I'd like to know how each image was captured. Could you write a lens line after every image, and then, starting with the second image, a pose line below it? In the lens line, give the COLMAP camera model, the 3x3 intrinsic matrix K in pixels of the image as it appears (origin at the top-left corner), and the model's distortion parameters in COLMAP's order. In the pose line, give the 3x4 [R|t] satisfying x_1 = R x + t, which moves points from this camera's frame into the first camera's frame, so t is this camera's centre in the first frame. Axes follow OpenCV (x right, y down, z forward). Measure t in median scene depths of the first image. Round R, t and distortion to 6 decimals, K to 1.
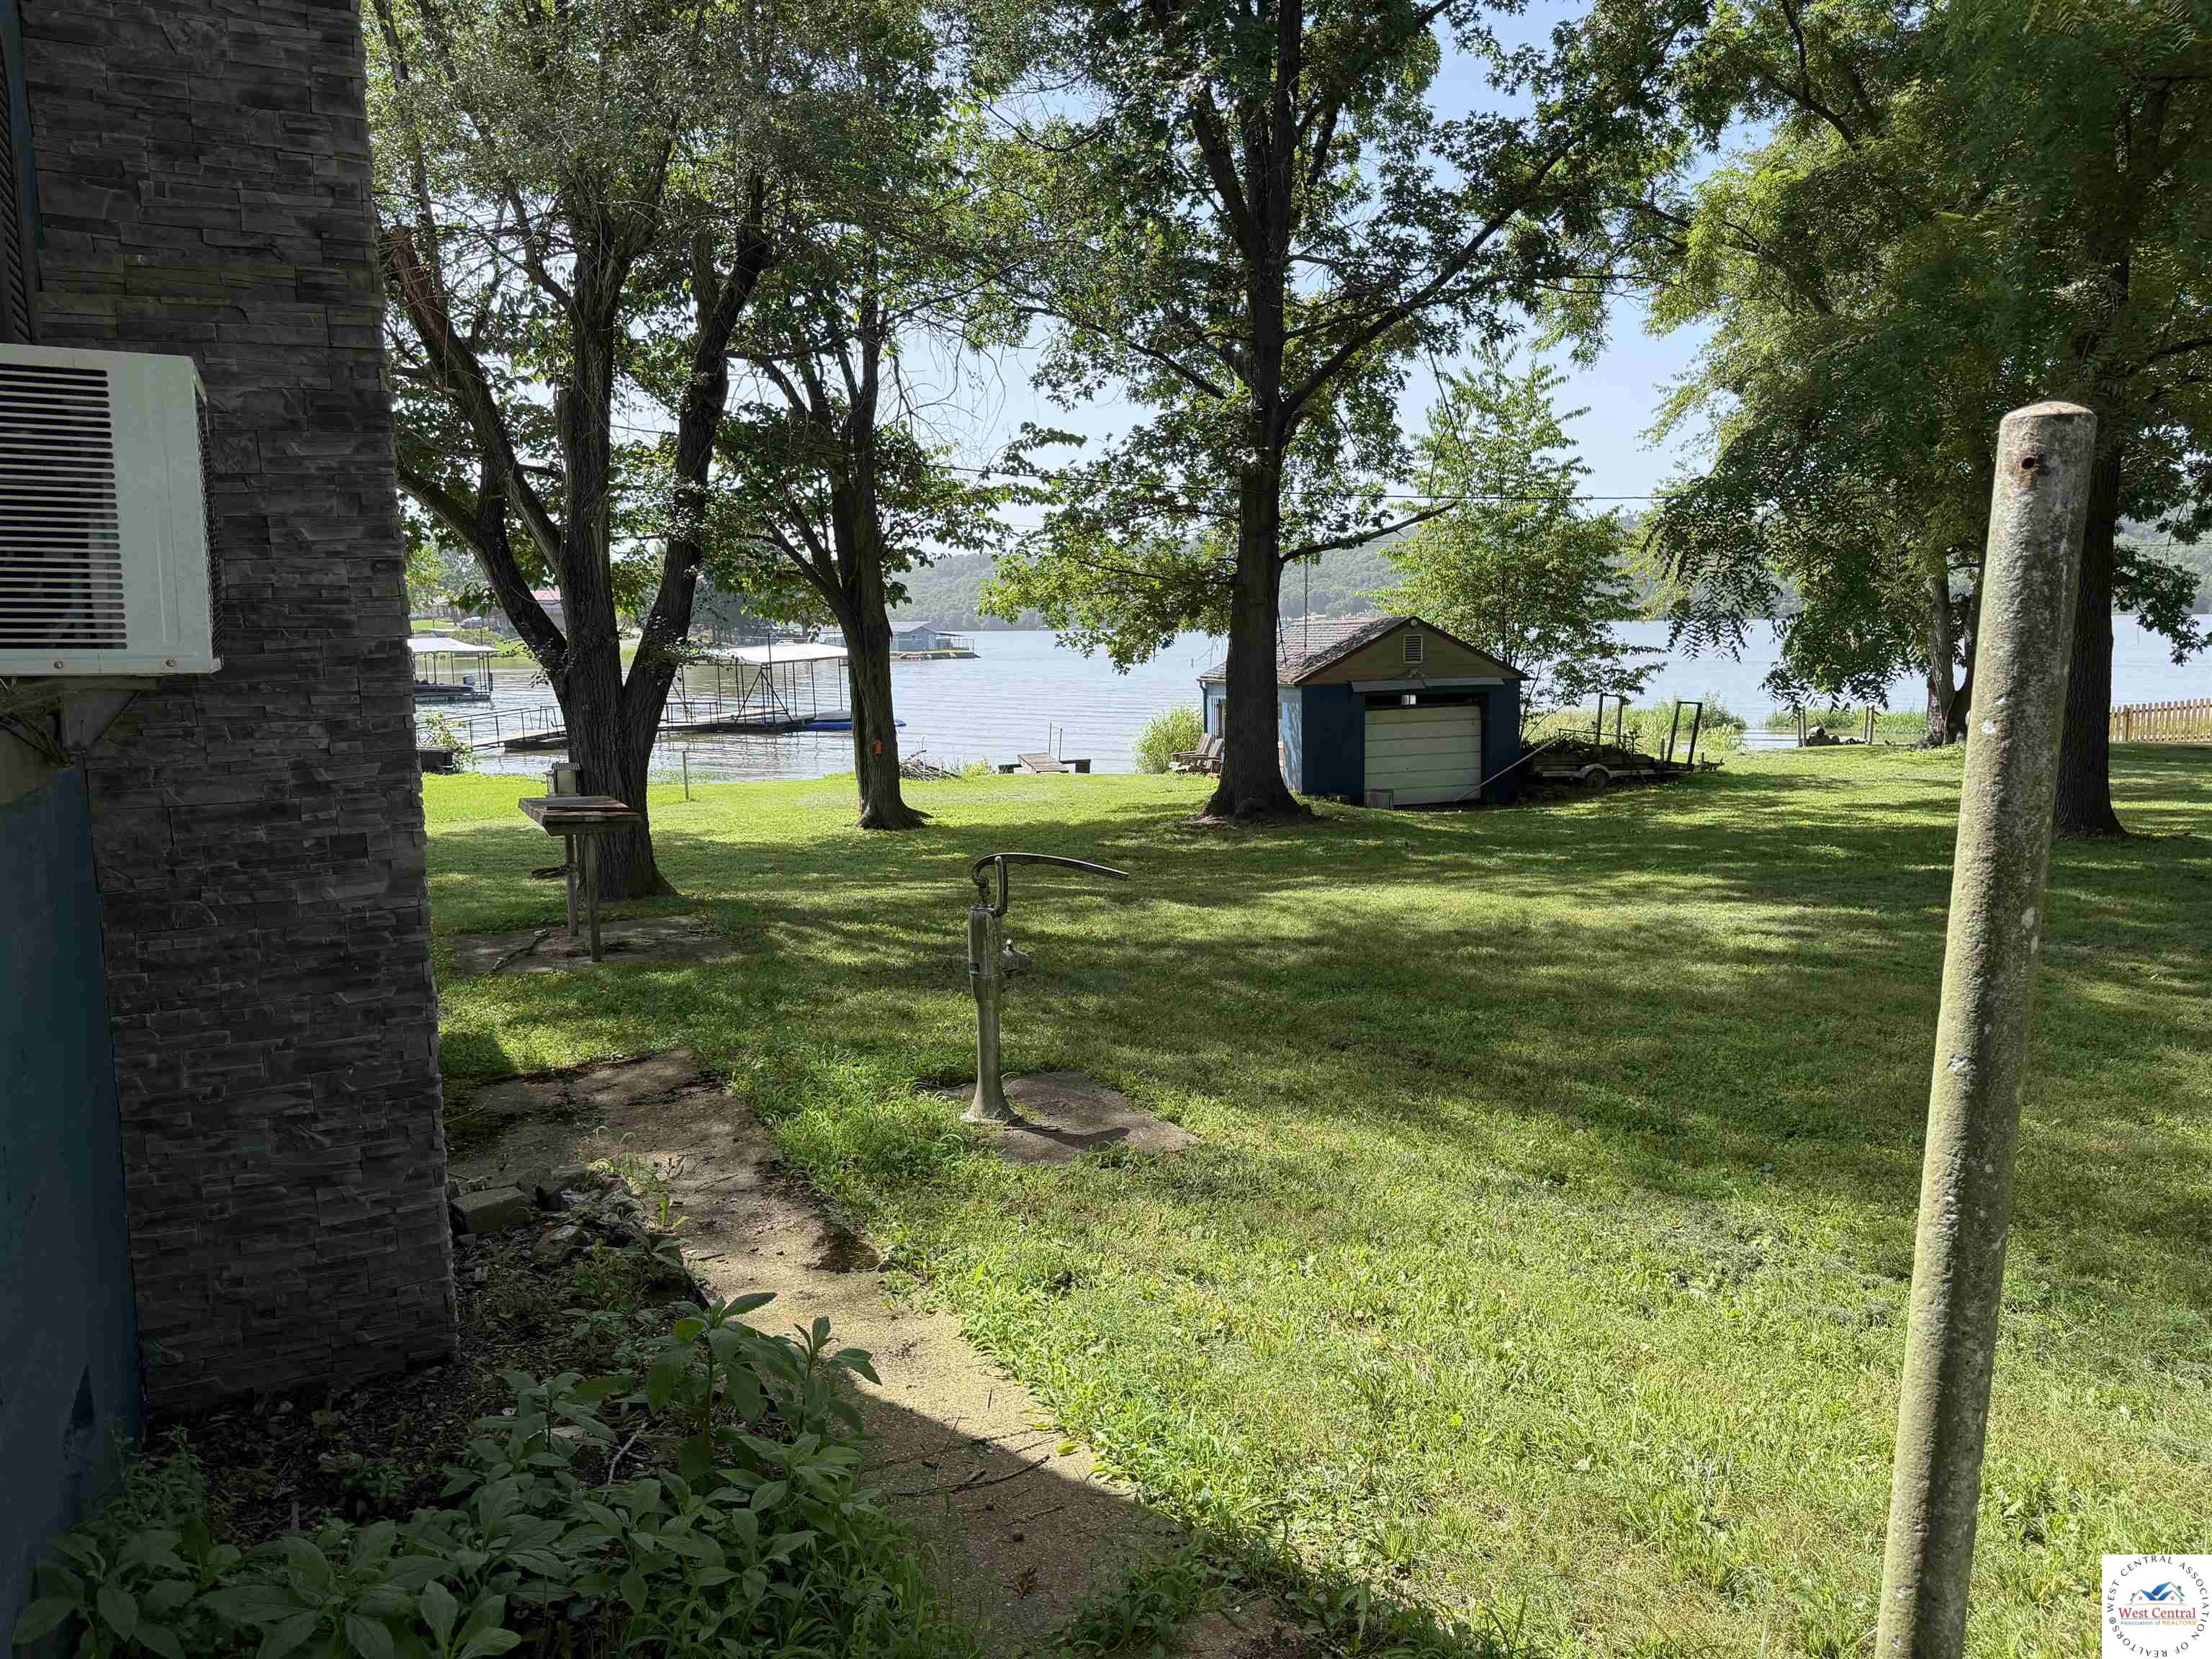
lens RADIAL K [[1571.9, 0, 1126.8], [0, 1571.9, 859.6], [0, 0, 1]] dist [0.088434, -0.142714]
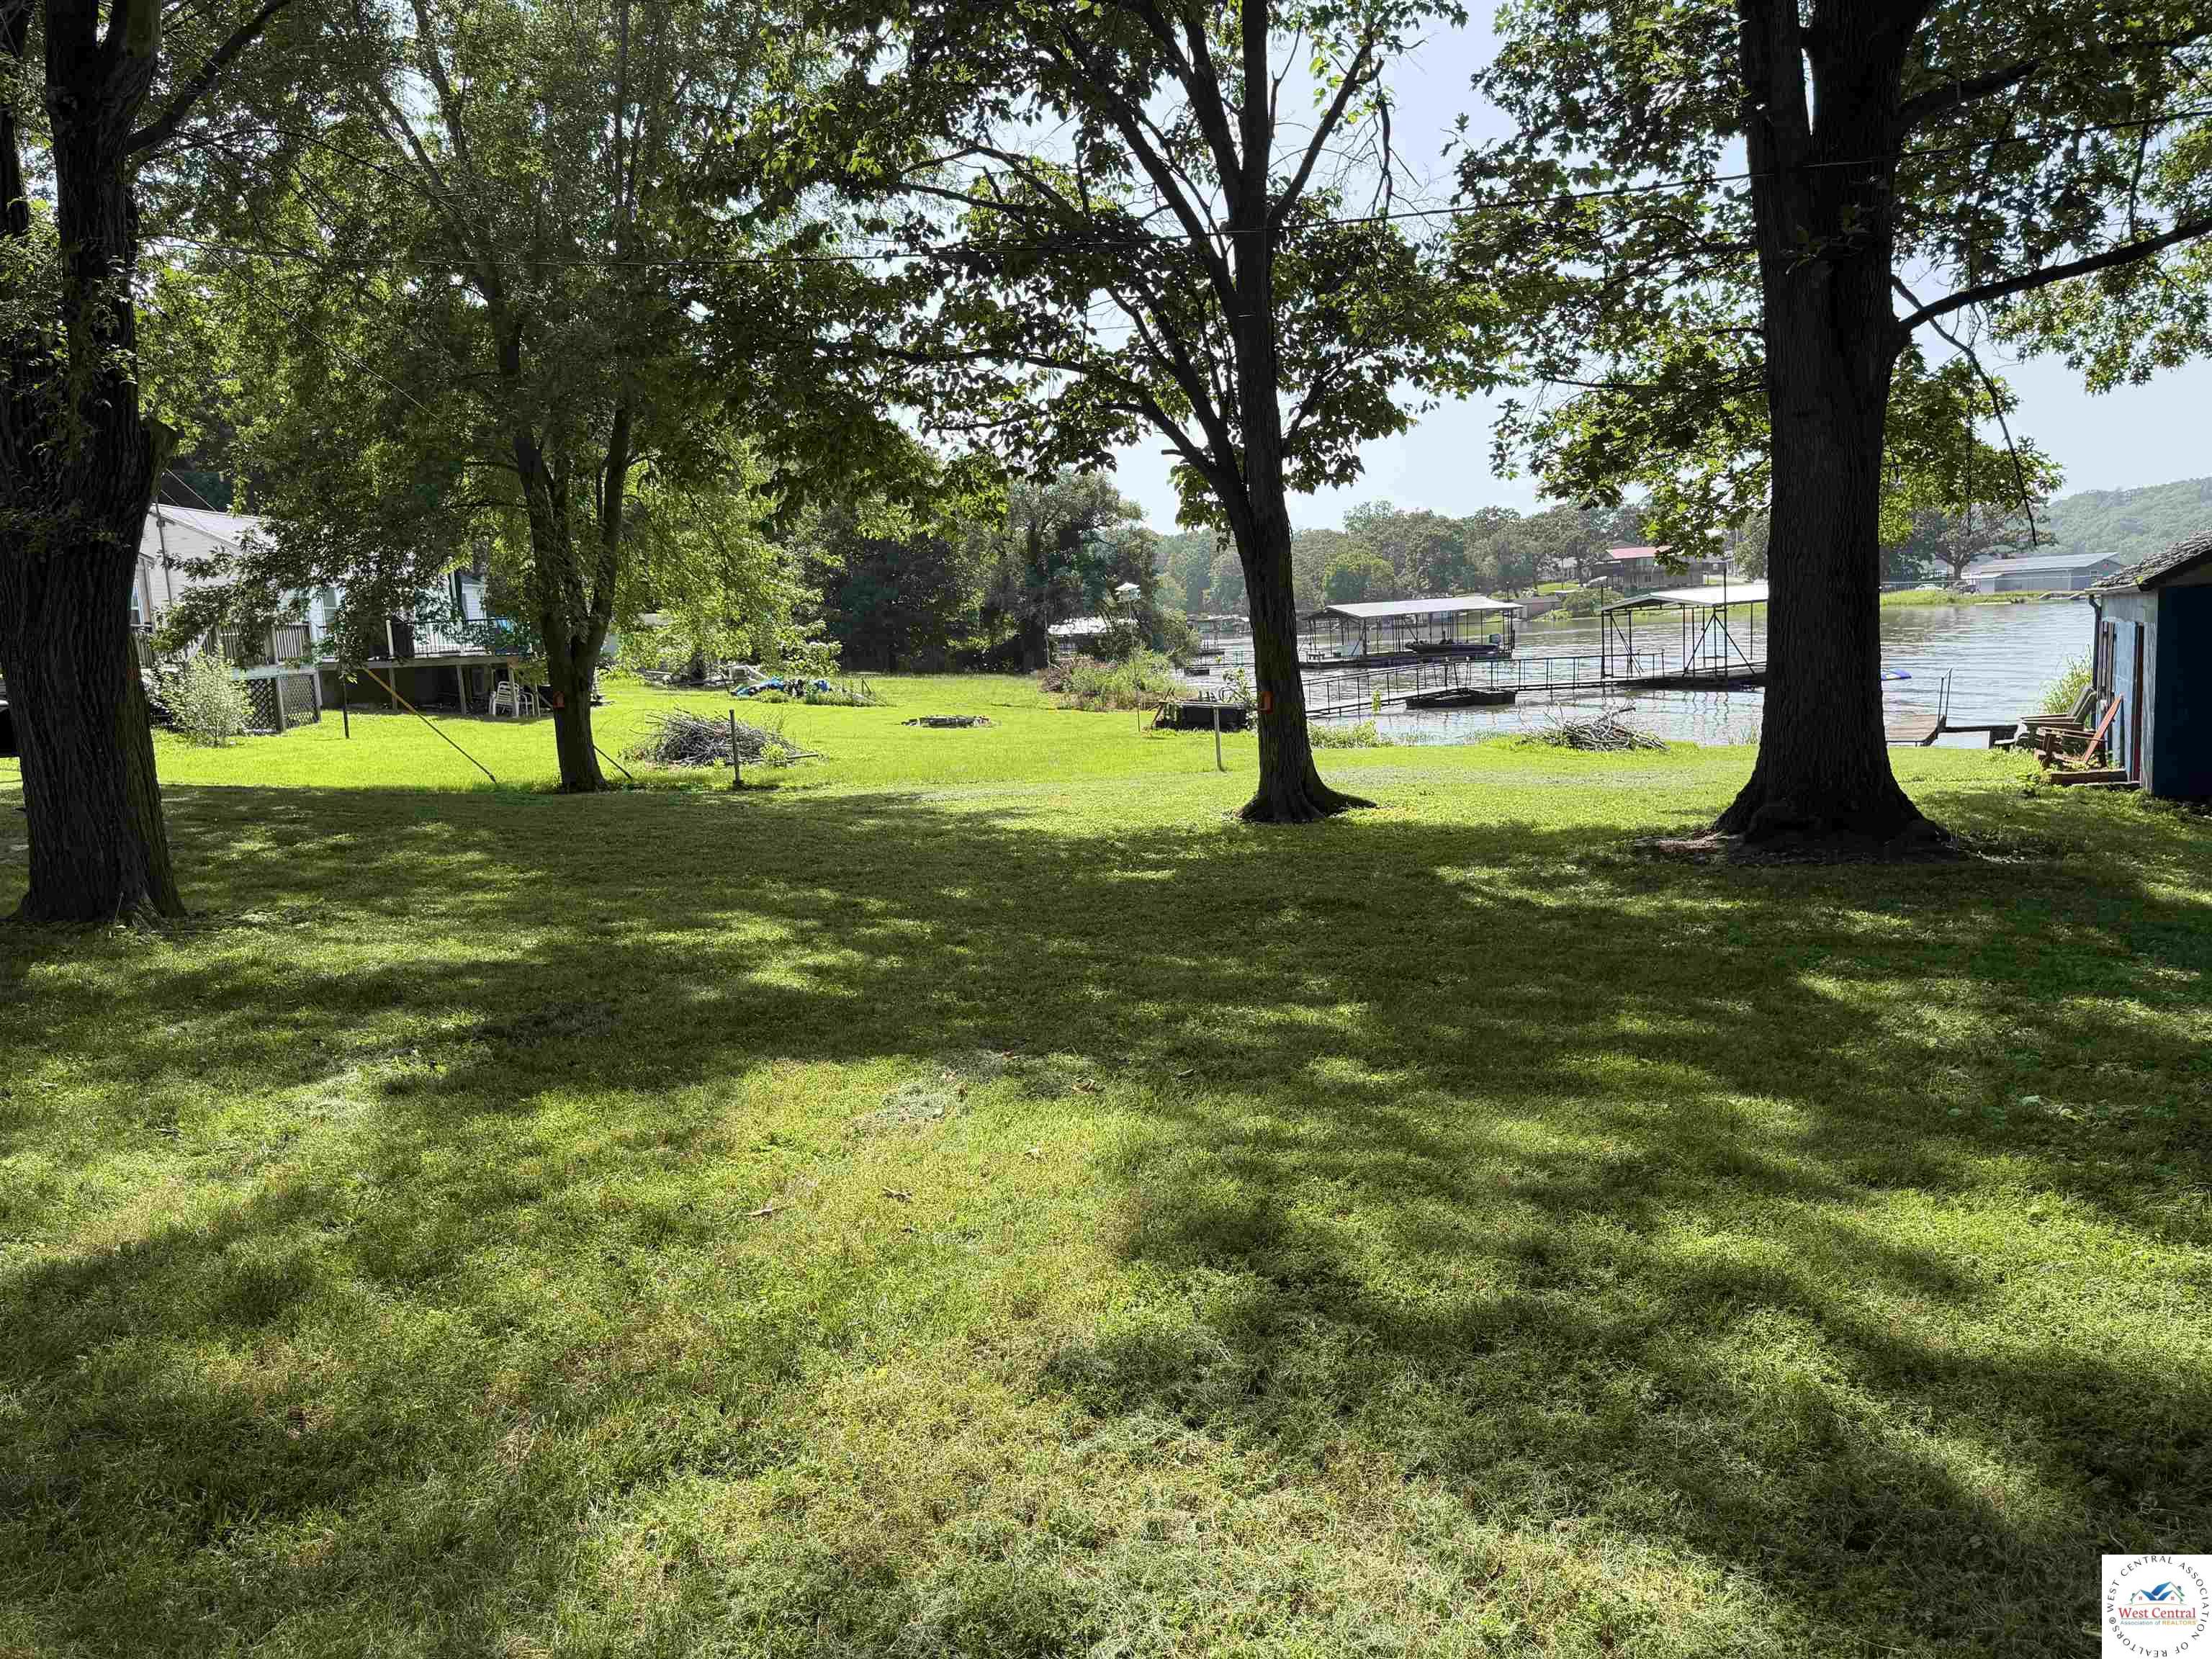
lens RADIAL K [[1585.1, 0, 1118.2], [0, 1585.1, 849.2], [0, 0, 1]] dist [0.035859, -0.038484]
pose [[0.759926, 0.065968, -0.646654, 0.178031], [-0.054450, 0.997801, 0.037802, -0.022817], [0.647725, 0.006484, 0.761846, 0.336280]]
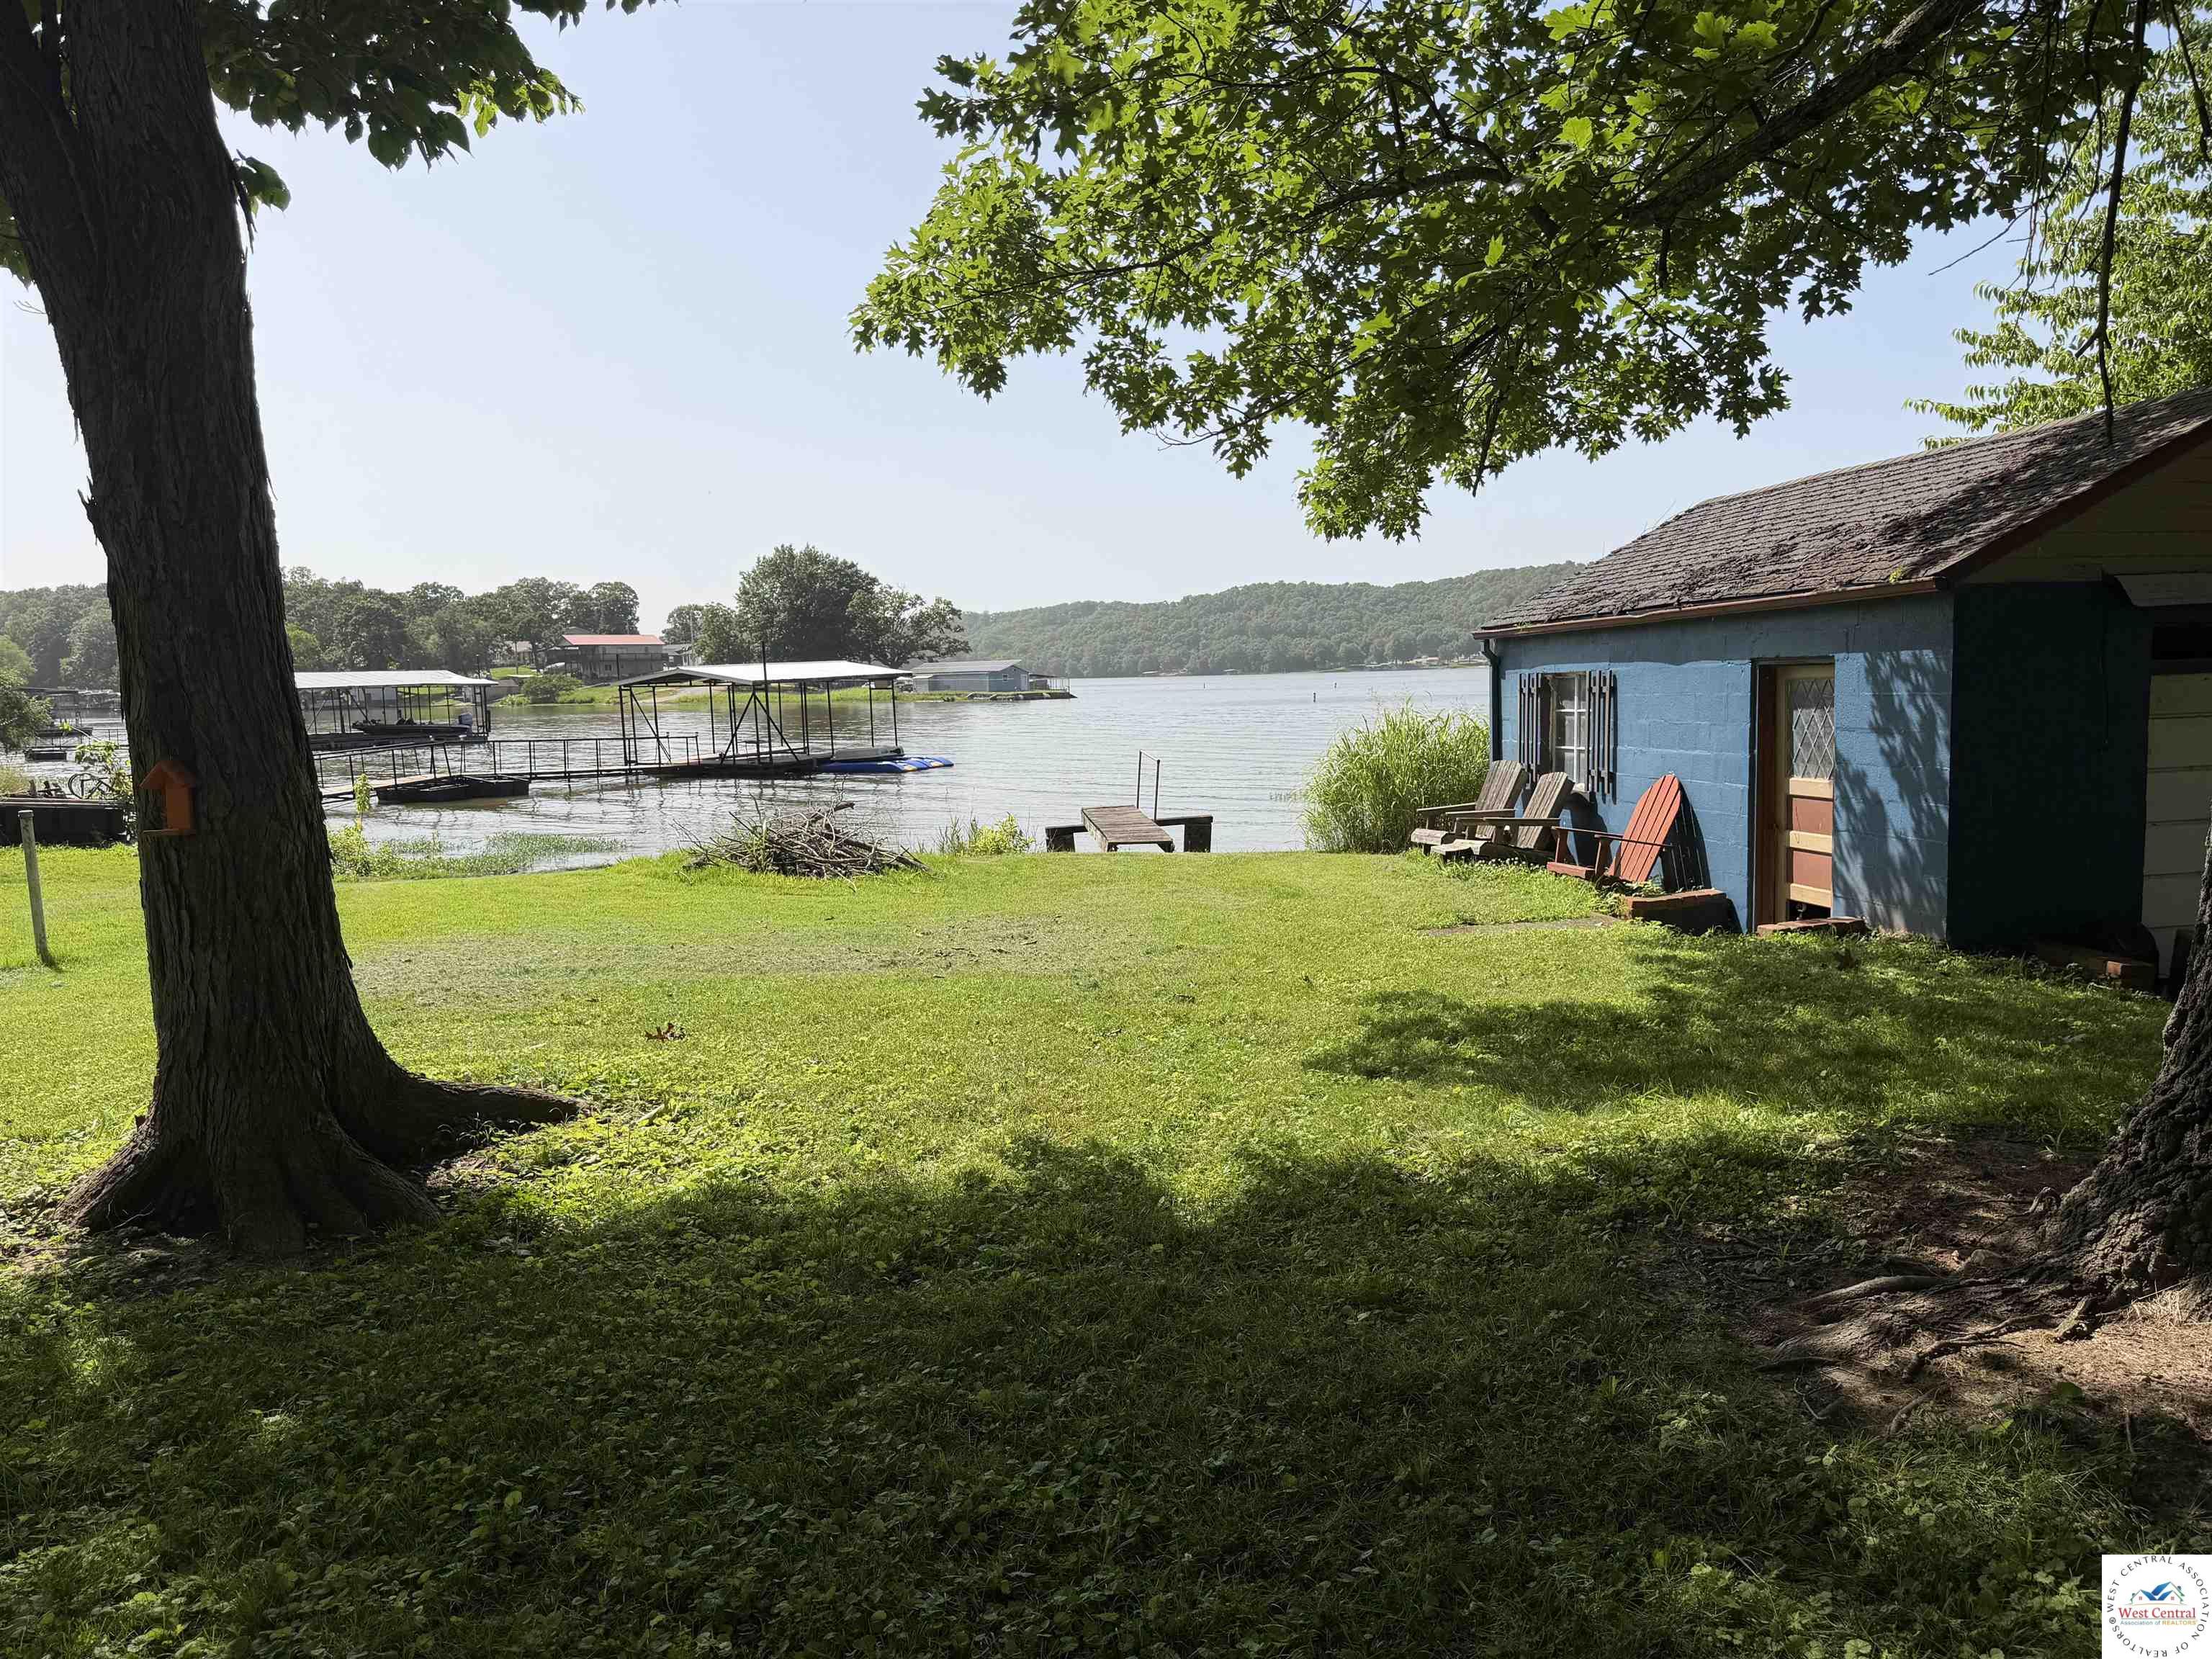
lens RADIAL K [[1585.1, 0, 1118.2], [0, 1585.1, 849.2], [0, 0, 1]] dist [0.035859, -0.038484]
pose [[0.997409, 0.001928, -0.071919, -0.025663], [-0.004701, 0.999252, -0.038396, -0.043588], [0.071791, 0.038634, 0.996671, 0.621877]]
